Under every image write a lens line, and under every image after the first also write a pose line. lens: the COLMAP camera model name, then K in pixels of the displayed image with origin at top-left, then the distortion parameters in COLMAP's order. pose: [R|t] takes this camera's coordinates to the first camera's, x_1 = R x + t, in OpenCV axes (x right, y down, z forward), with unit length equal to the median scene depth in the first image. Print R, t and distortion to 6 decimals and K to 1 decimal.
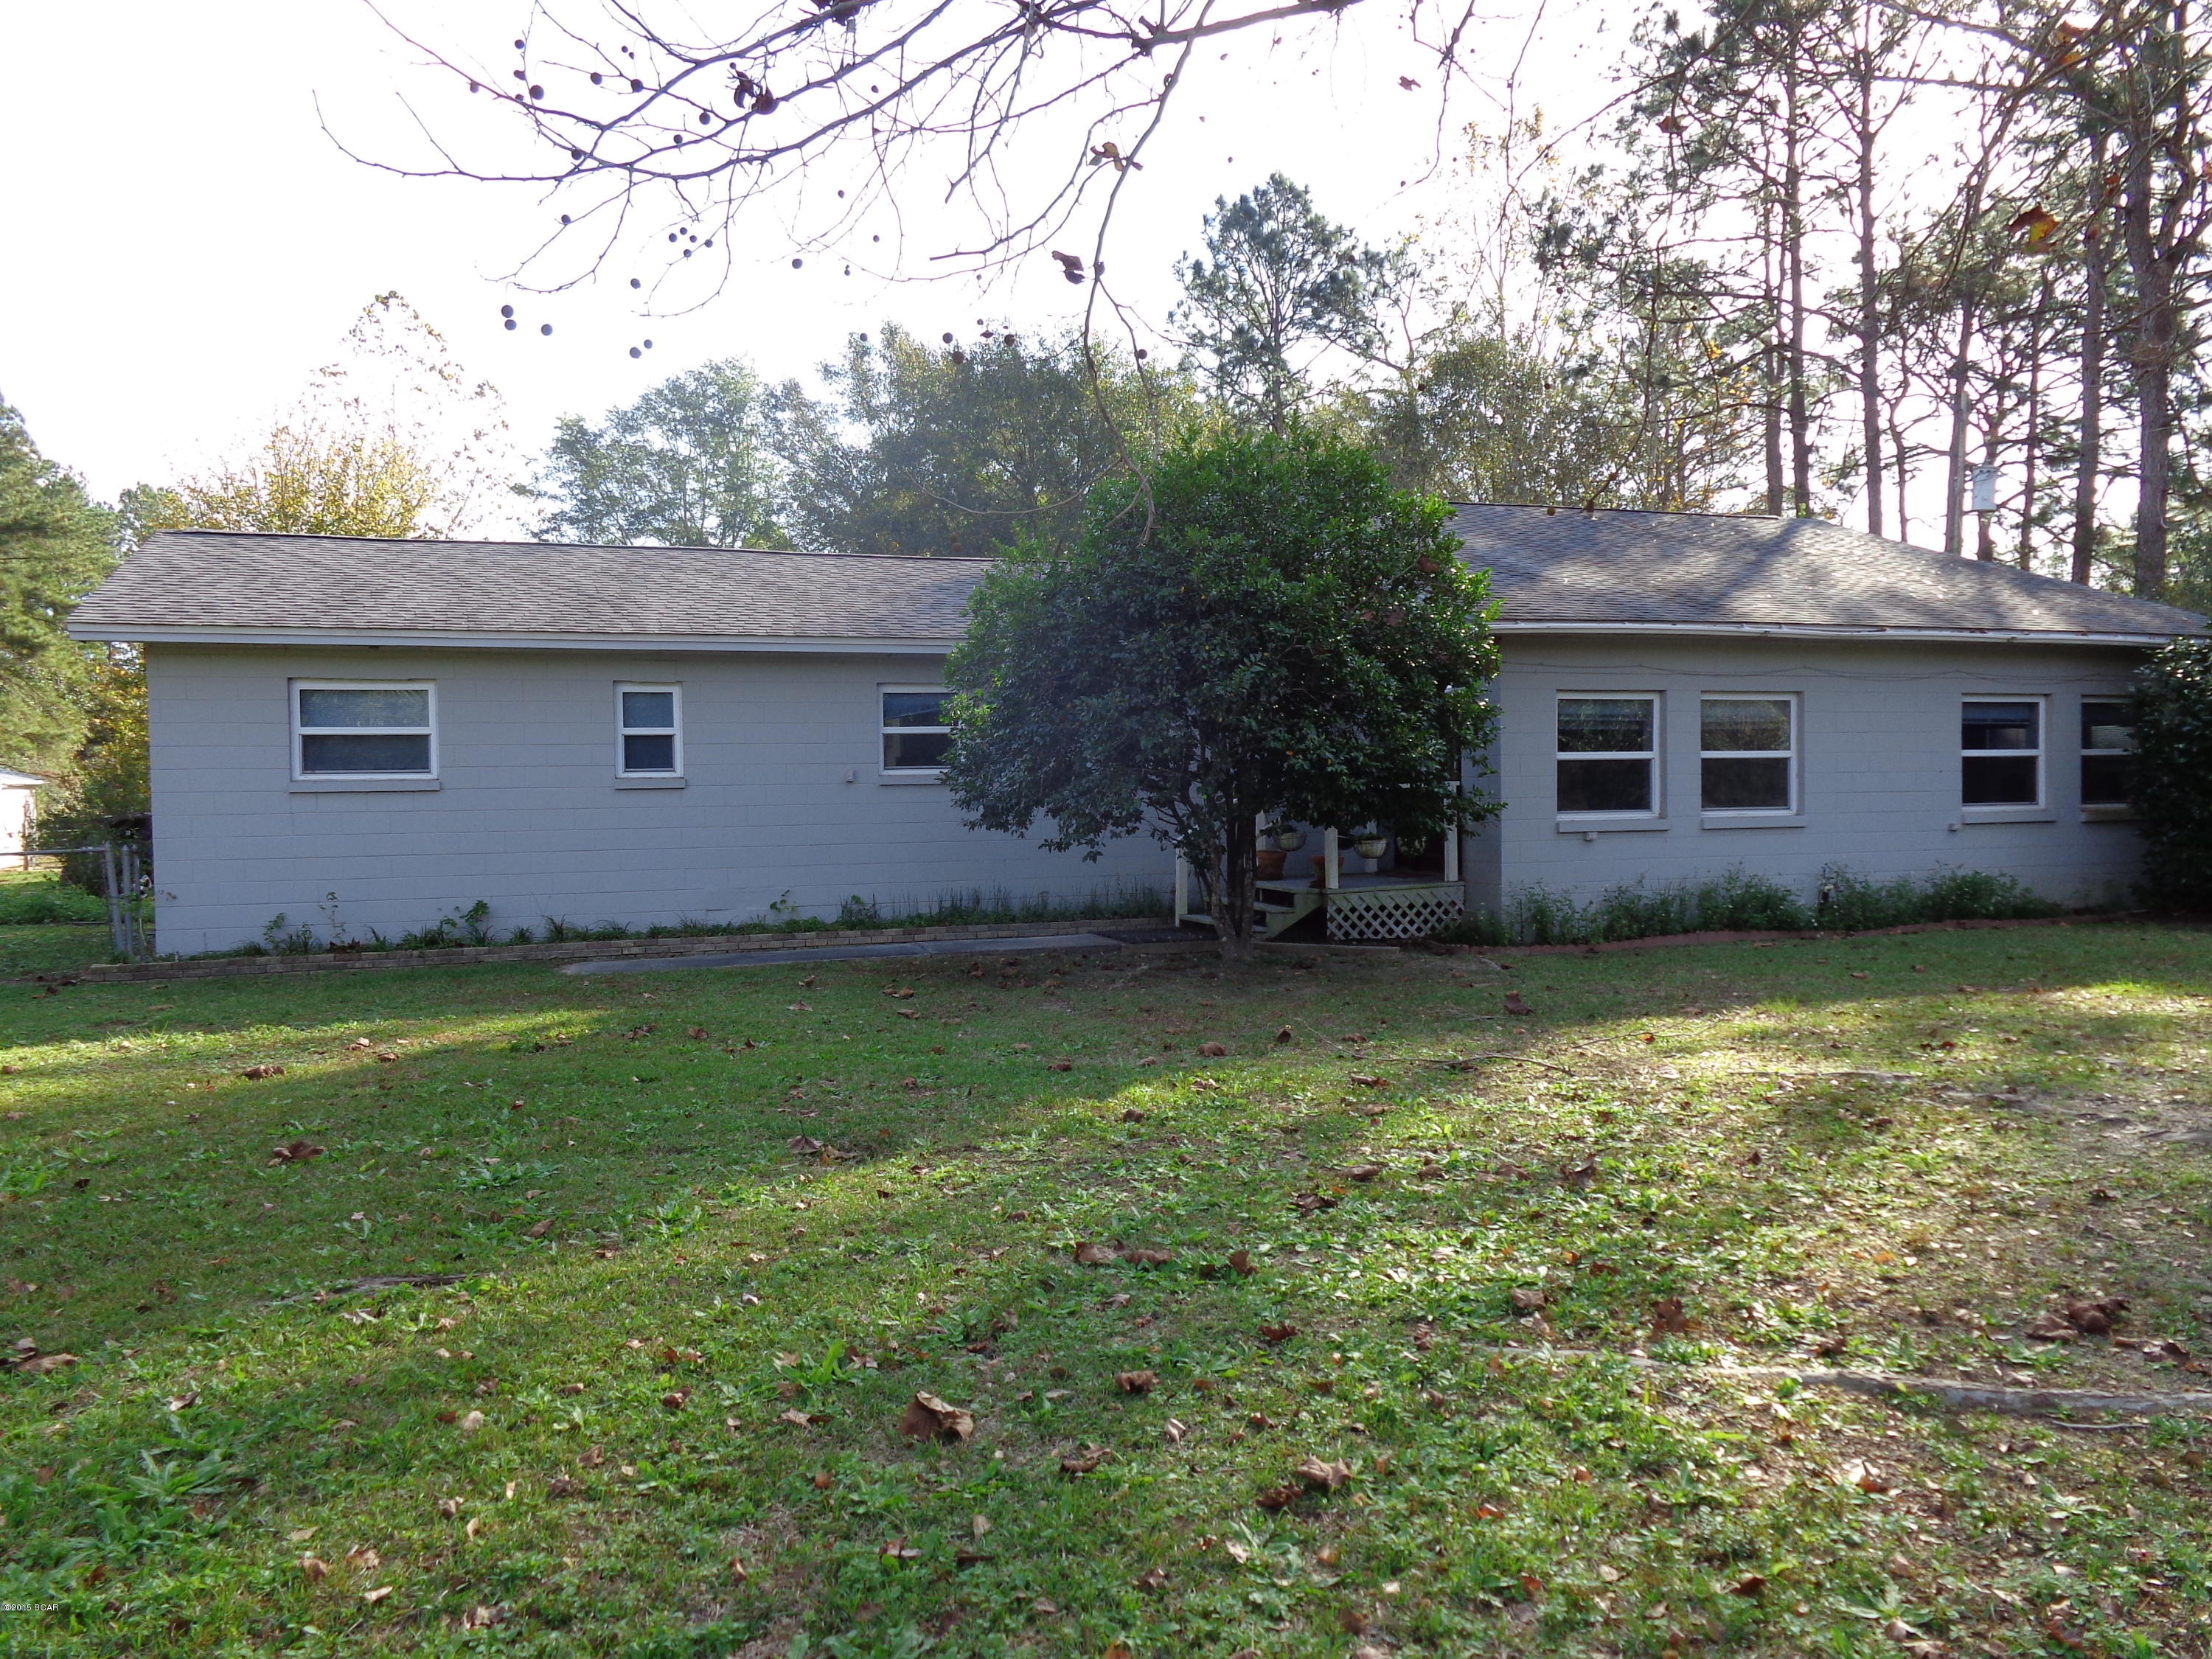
lens RADIAL K [[1641.8, 0, 1107.5], [0, 1641.8, 817.7], [0, 0, 1]] dist [-0.000327, 0.002769]
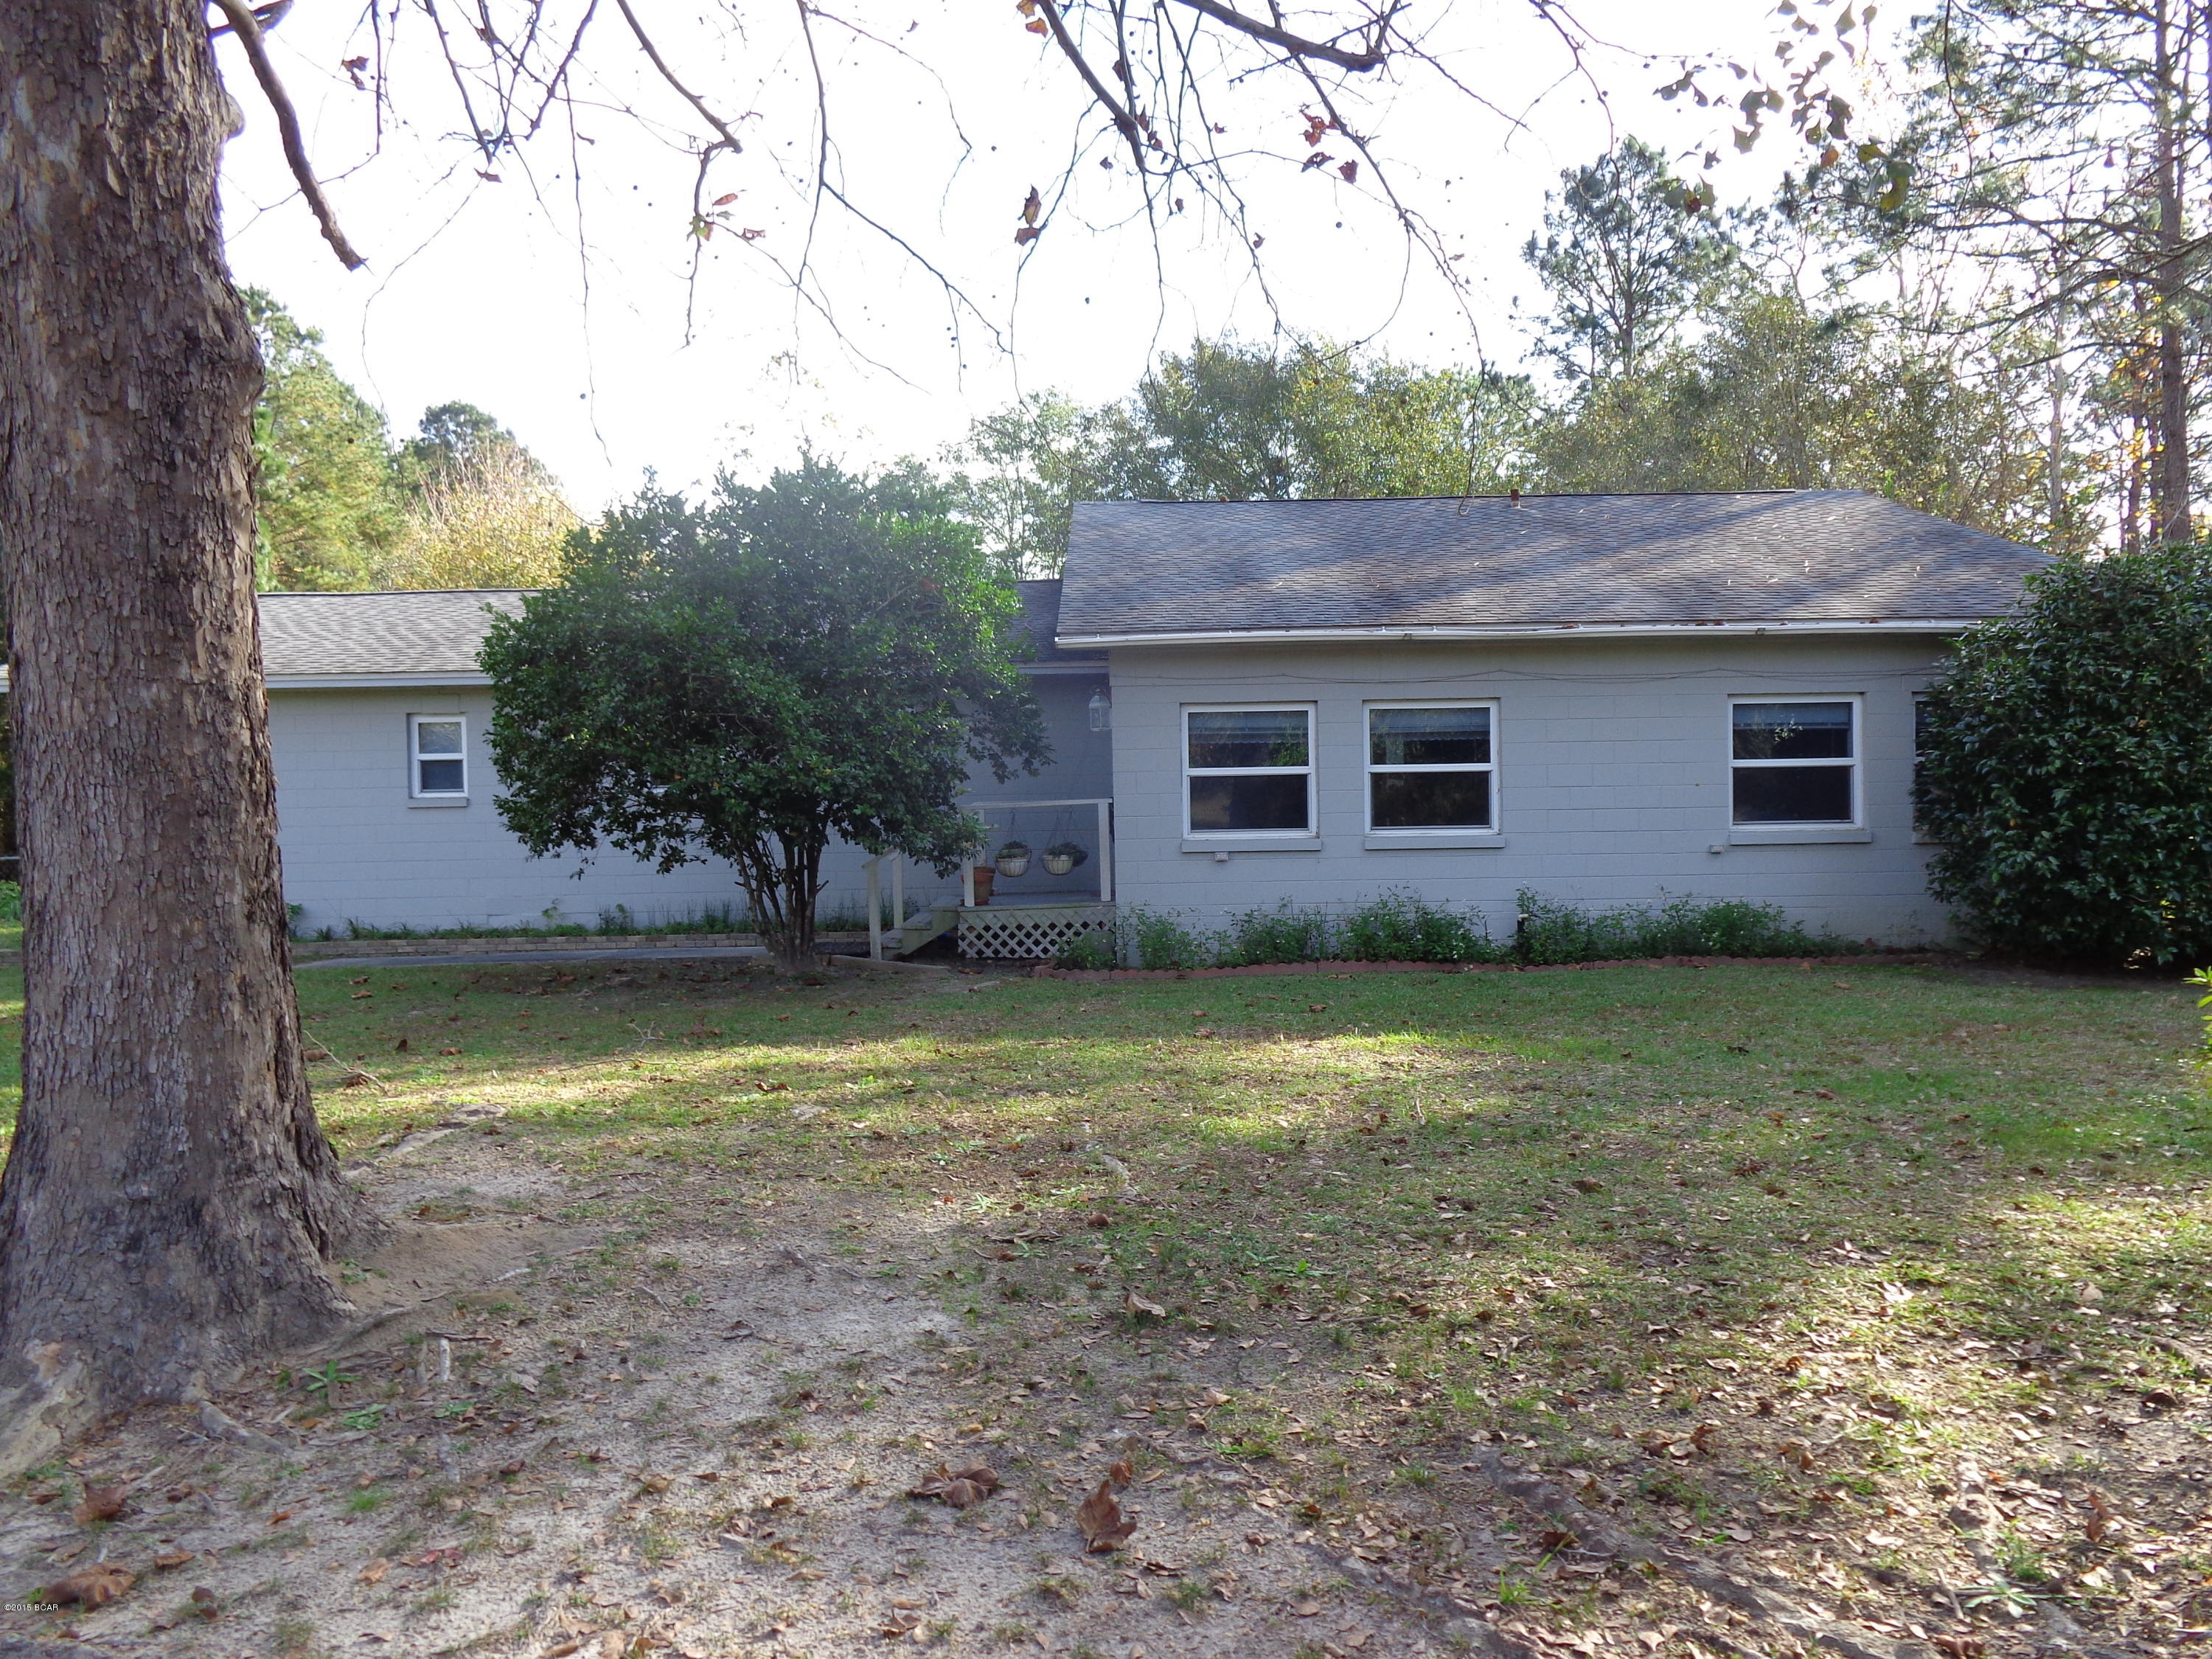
lens RADIAL K [[1654.9, 0, 1106.0], [0, 1654.9, 829.5], [0, 0, 1]] dist [-0.002482, 0.001796]
pose [[0.937556, 0.003087, -0.347822, 0.548696], [-0.002789, 0.999995, 0.001358, -0.005209], [0.347824, -0.000304, 0.937560, 0.081618]]
